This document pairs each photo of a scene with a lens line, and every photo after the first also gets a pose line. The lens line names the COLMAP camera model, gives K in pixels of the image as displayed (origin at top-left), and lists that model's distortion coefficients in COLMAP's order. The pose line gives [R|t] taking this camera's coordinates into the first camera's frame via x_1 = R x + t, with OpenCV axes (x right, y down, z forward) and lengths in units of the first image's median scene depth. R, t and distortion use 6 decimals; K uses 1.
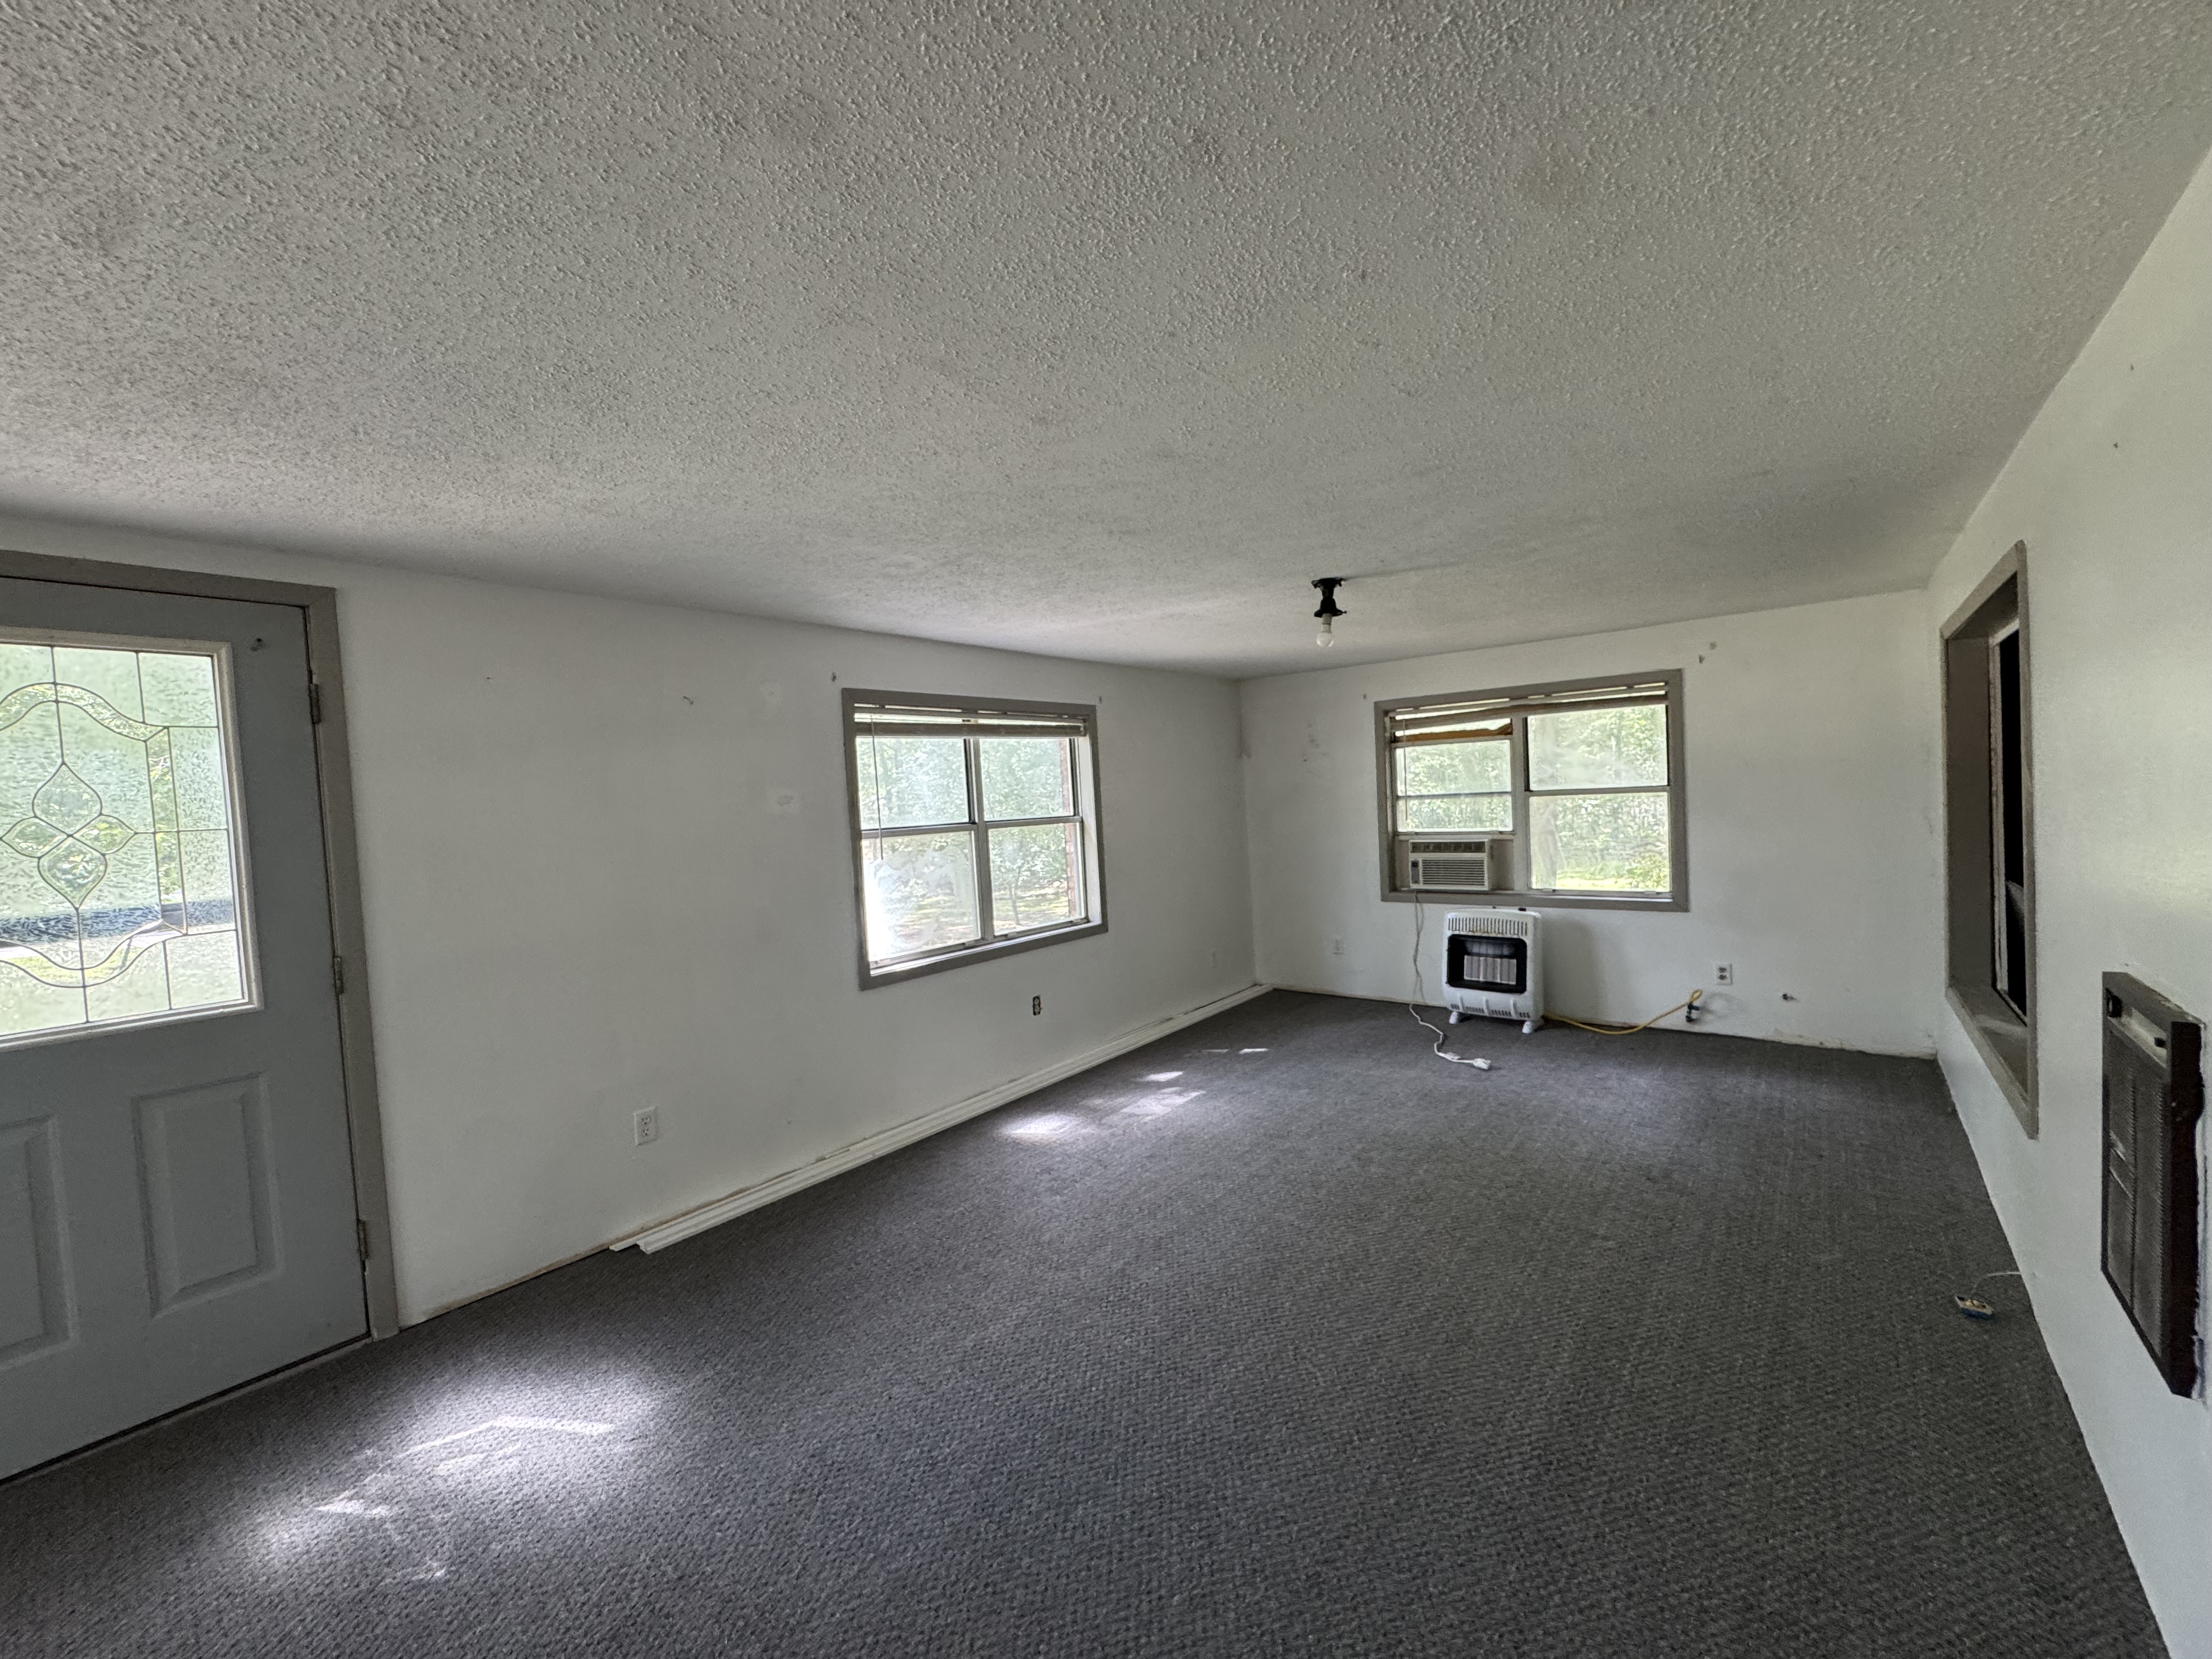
lens RADIAL K [[882.3, 0, 1103.2], [0, 882.3, 834.1], [0, 0, 1]] dist [-0.009460, 0.001714]
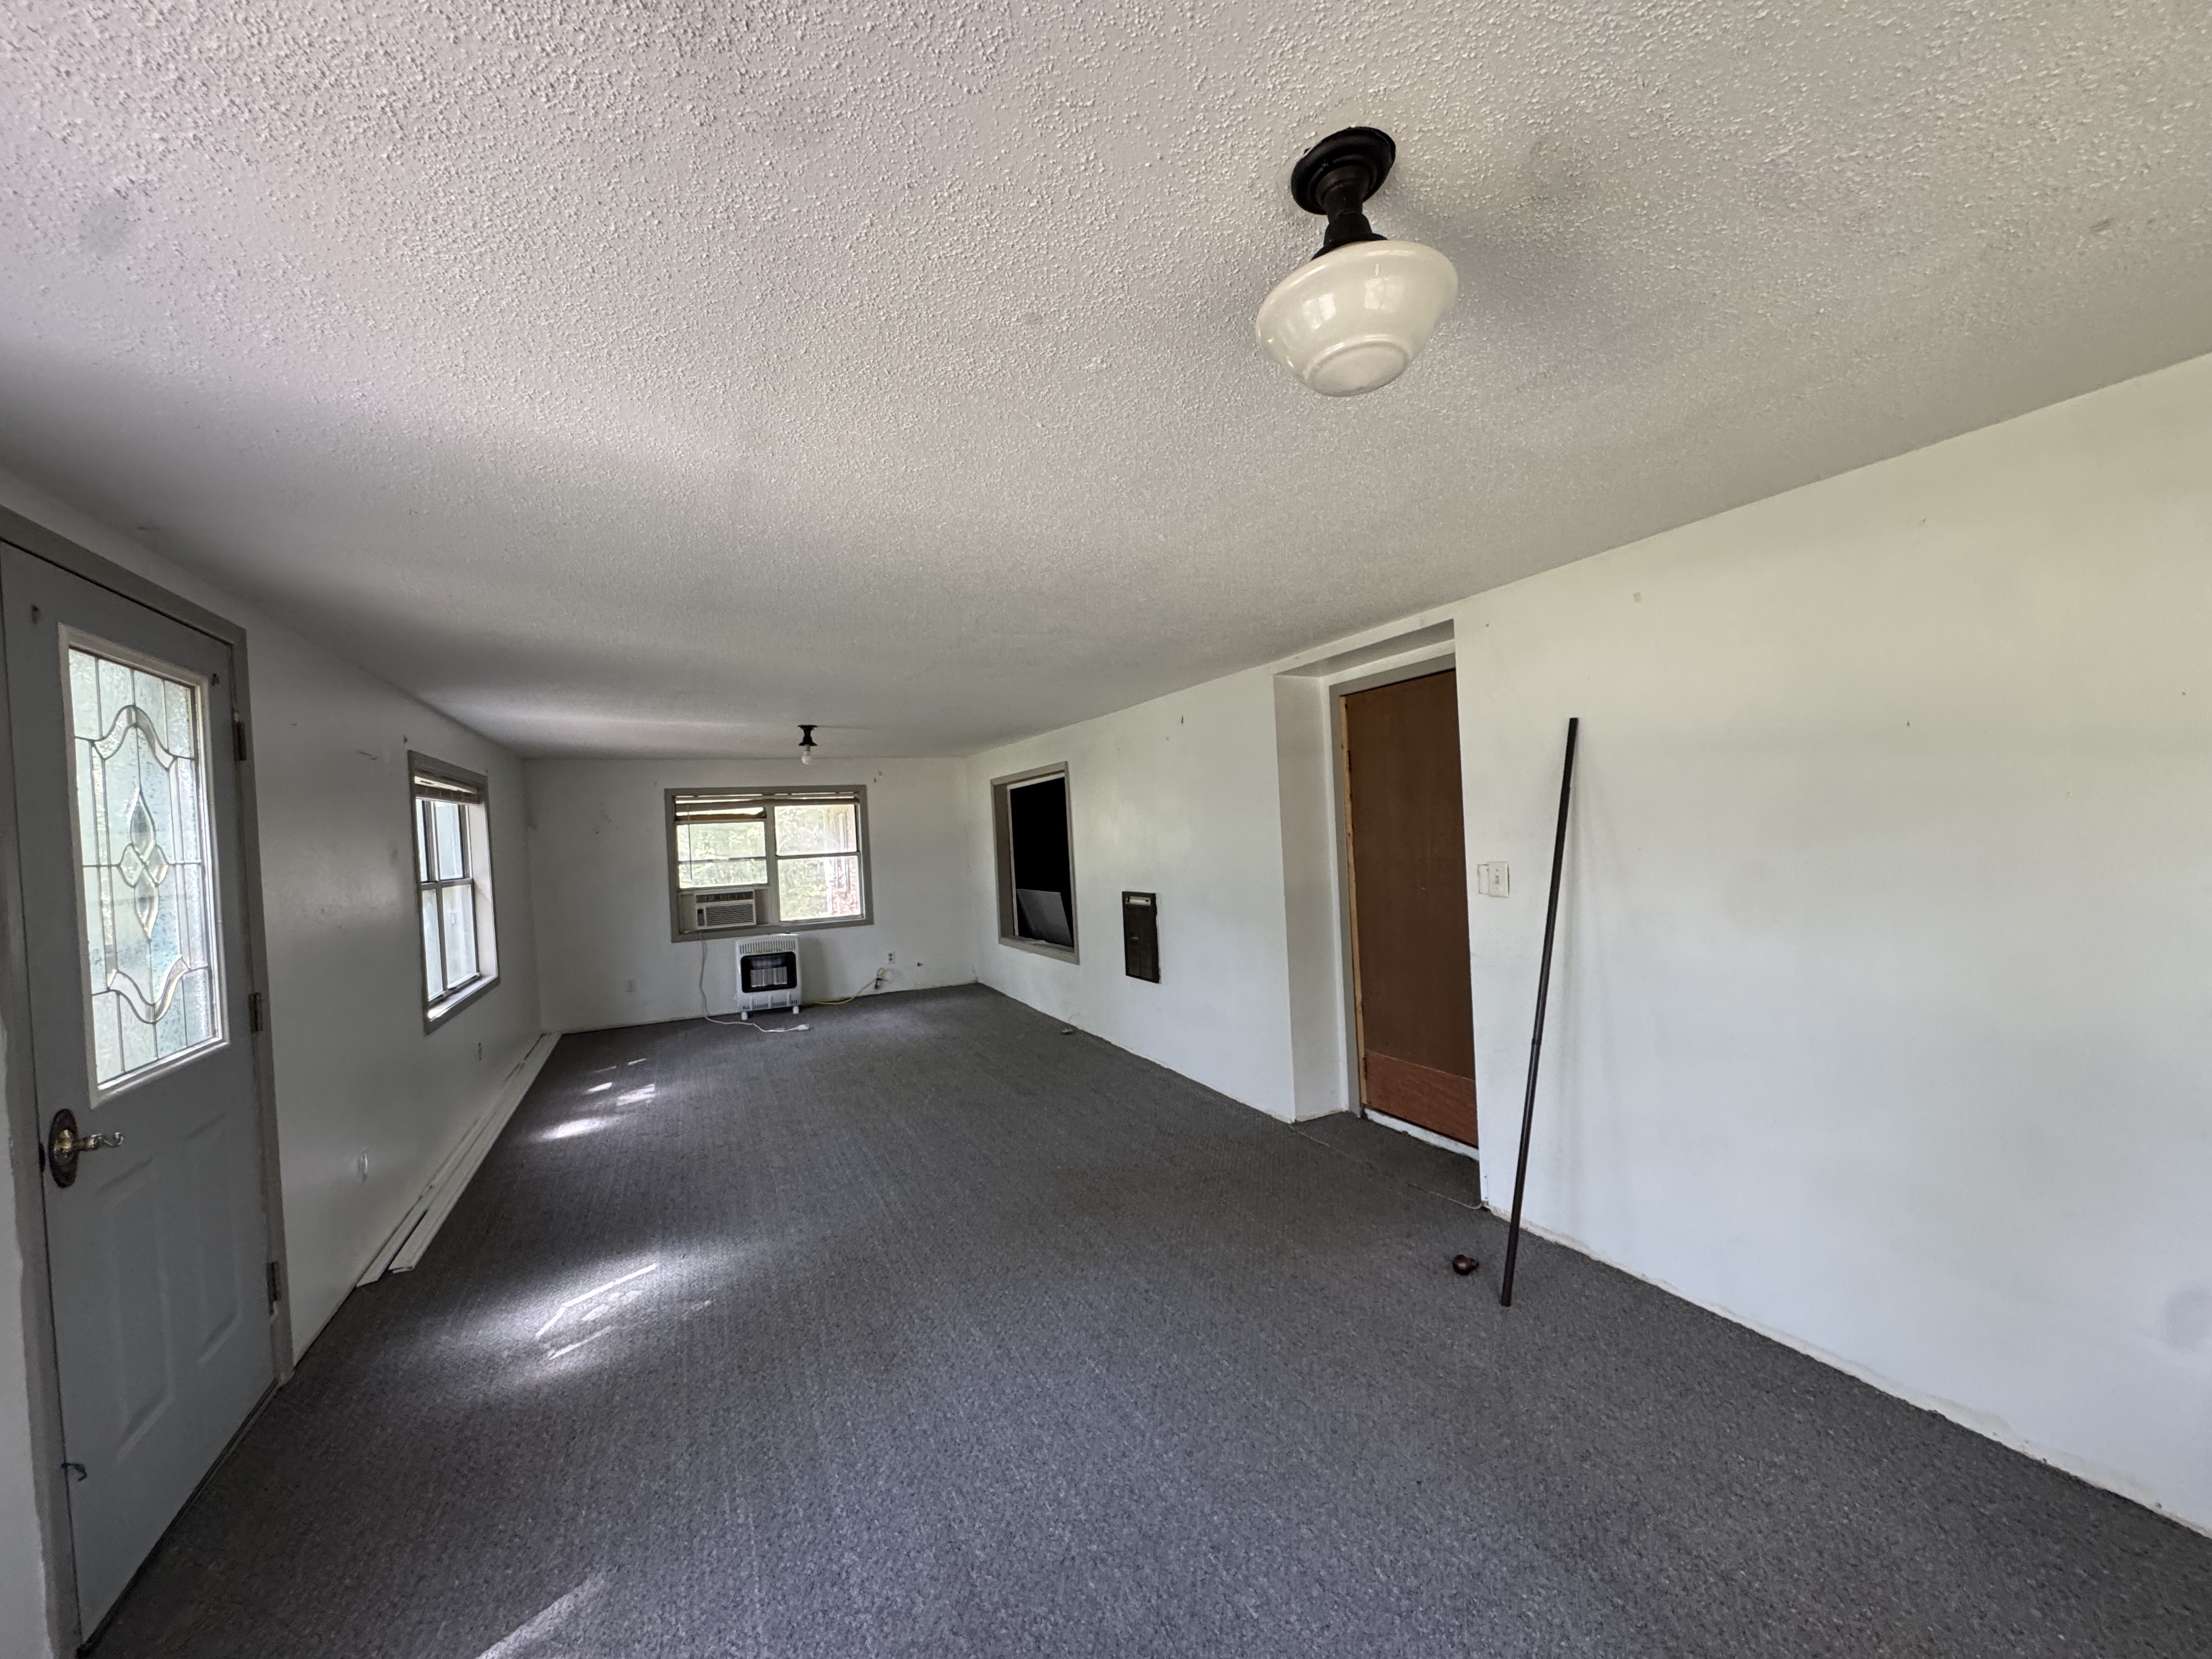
lens RADIAL K [[882.3, 0, 1107.2], [0, 882.3, 838.7], [0, 0, 1]] dist [-0.009460, 0.001714]
pose [[0.424717, 0.019544, 0.905115, -0.664721], [0.066998, 0.996347, -0.052952, 0.040205], [-0.902844, 0.083130, 0.421856, -0.151280]]
